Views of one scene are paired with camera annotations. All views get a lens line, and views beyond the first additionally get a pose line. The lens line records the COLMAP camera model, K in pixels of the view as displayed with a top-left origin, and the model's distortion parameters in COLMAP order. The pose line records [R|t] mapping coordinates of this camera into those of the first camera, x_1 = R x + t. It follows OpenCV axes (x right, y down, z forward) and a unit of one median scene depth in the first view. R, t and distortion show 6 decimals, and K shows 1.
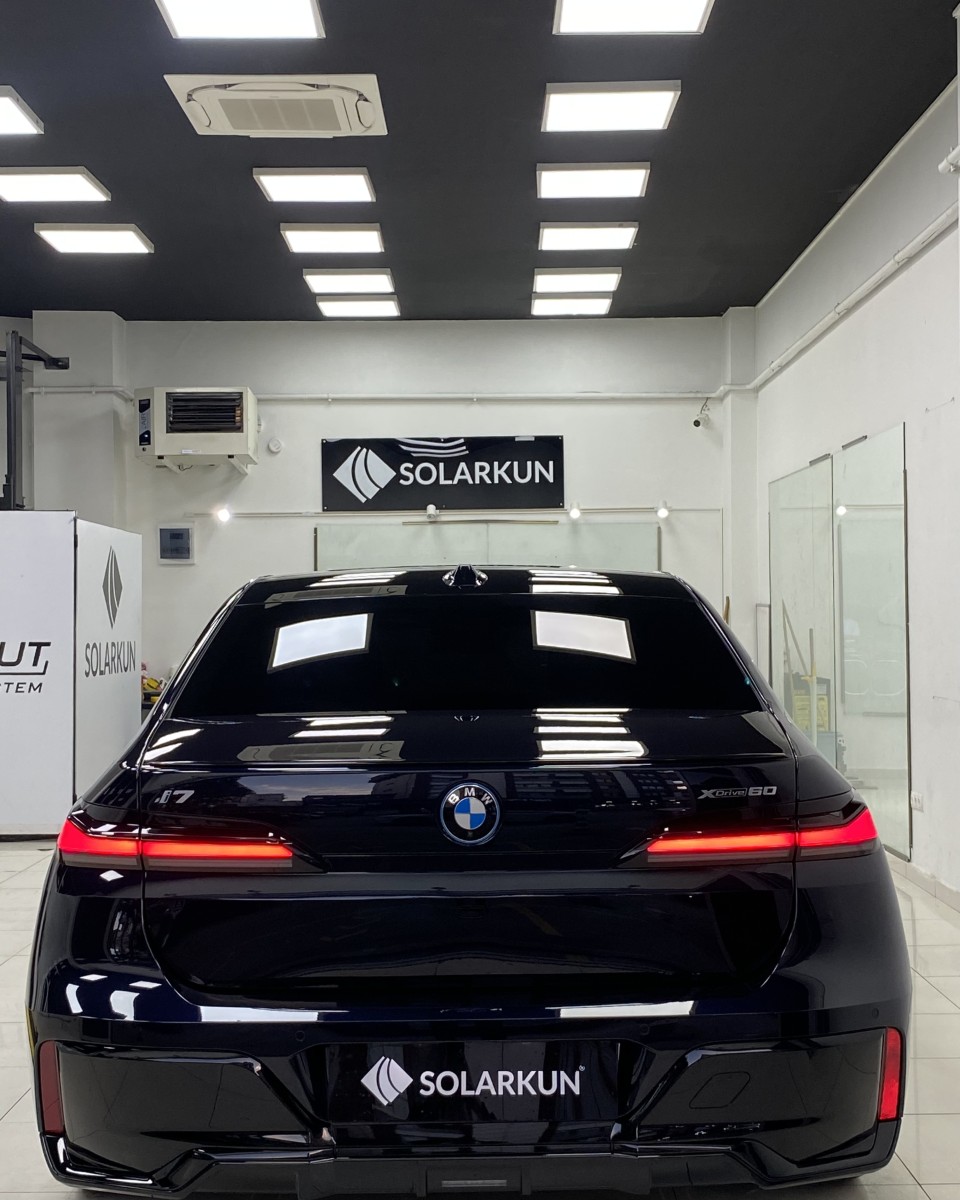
lens RADIAL K [[1756.5, 0, 480.0], [0, 1756.5, 600.0], [0, 0, 1]] dist [0.216412, -0.800034]
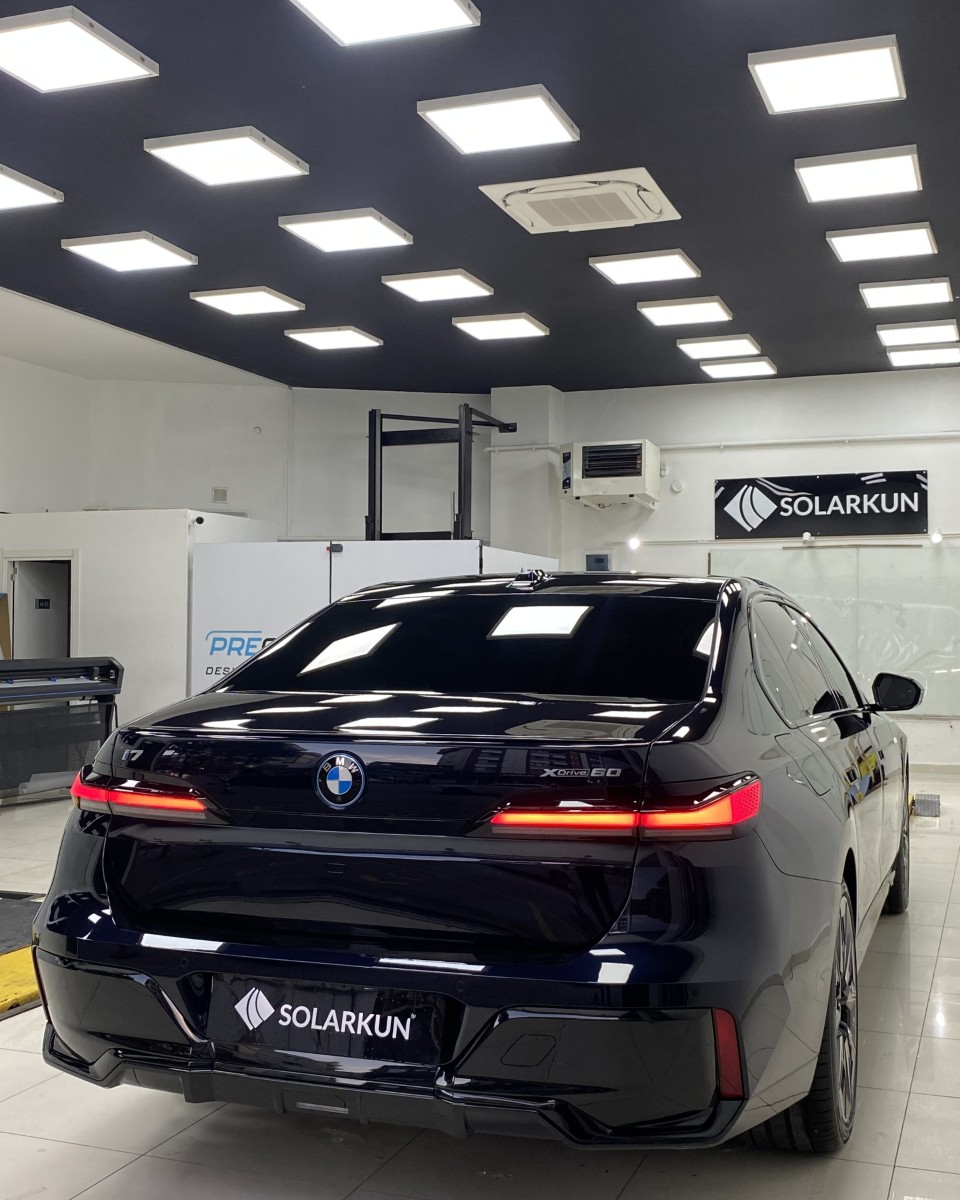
lens RADIAL K [[1389.0, 0, 480.0], [0, 1389.0, 600.0], [0, 0, 1]] dist [0.142217, -0.392186]
pose [[0.935965, 0.003712, -0.352074, 0.105792], [-0.008326, 0.999898, -0.011591, 0.004067], [0.351995, 0.013780, 0.935900, 0.052085]]
